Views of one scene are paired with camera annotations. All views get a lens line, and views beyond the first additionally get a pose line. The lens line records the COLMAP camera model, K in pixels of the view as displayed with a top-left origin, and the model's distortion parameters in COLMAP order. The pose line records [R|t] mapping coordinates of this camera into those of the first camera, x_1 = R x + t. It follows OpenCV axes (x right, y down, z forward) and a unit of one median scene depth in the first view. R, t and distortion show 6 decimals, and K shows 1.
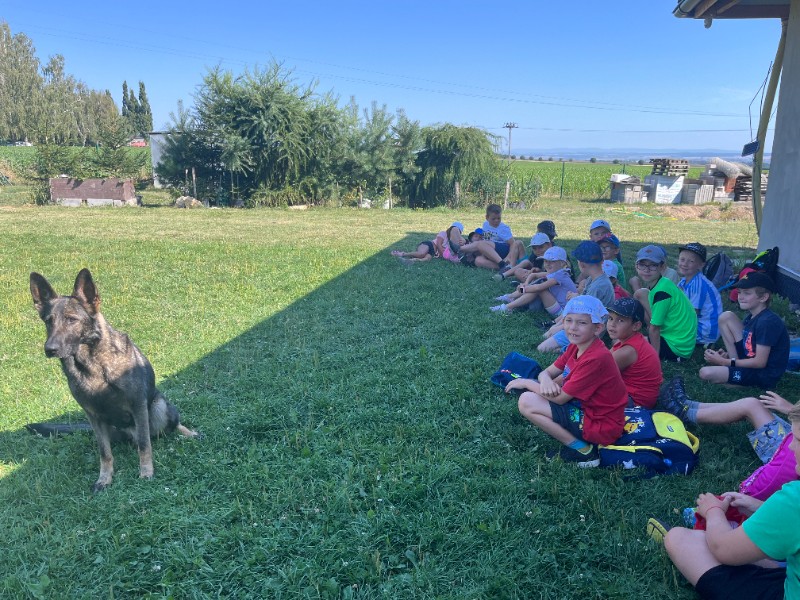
lens RADIAL K [[594.1, 0, 400.0], [0, 594.1, 300.0], [0, 0, 1]] dist [0.026028, -0.003287]
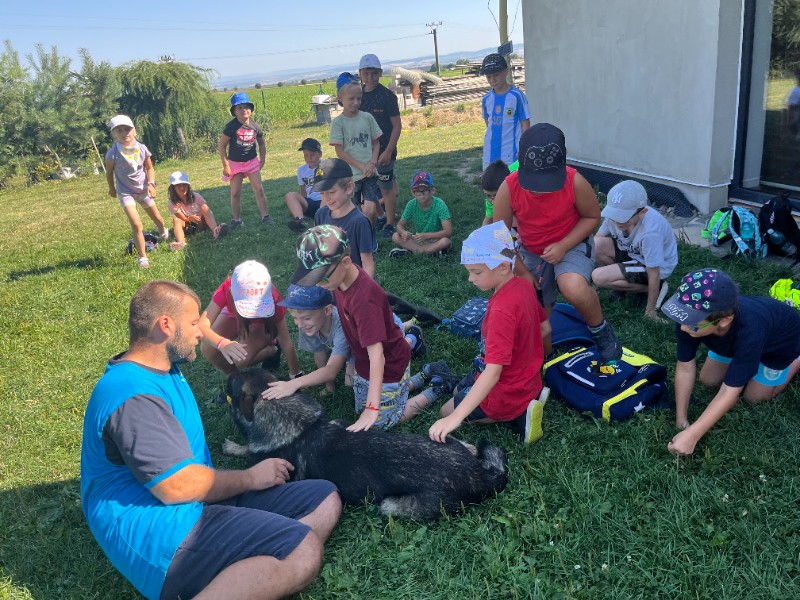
lens RADIAL K [[592.7, 0, 400.0], [0, 592.7, 300.0], [0, 0, 1]] dist [0.056213, -0.084742]
pose [[0.859164, -0.284299, 0.425454, -0.038542], [0.236466, 0.957938, 0.162597, -0.013813], [-0.453785, -0.039092, 0.890253, 0.040813]]
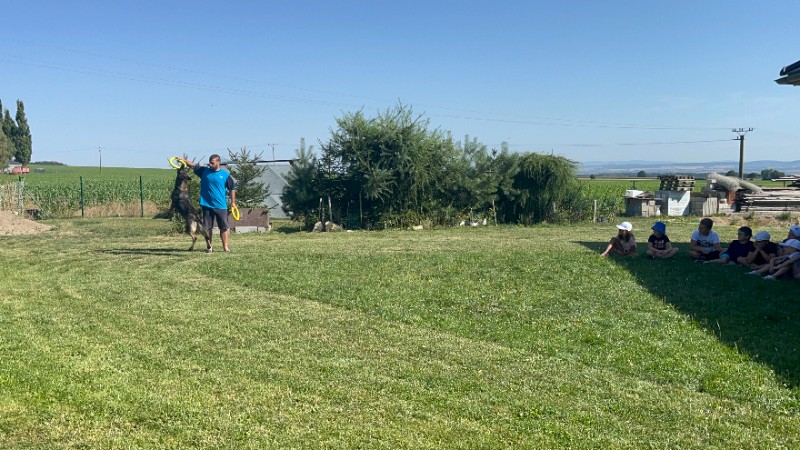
lens RADIAL K [[687.7, 0, 400.0], [0, 687.7, 225.0], [0, 0, 1]] dist [0.000831, 0.001485]
pose [[0.991703, -0.034595, 0.123809, -0.206458], [0.054274, 0.985738, -0.159296, 0.024846], [-0.116532, 0.164693, 0.979437, -0.151266]]
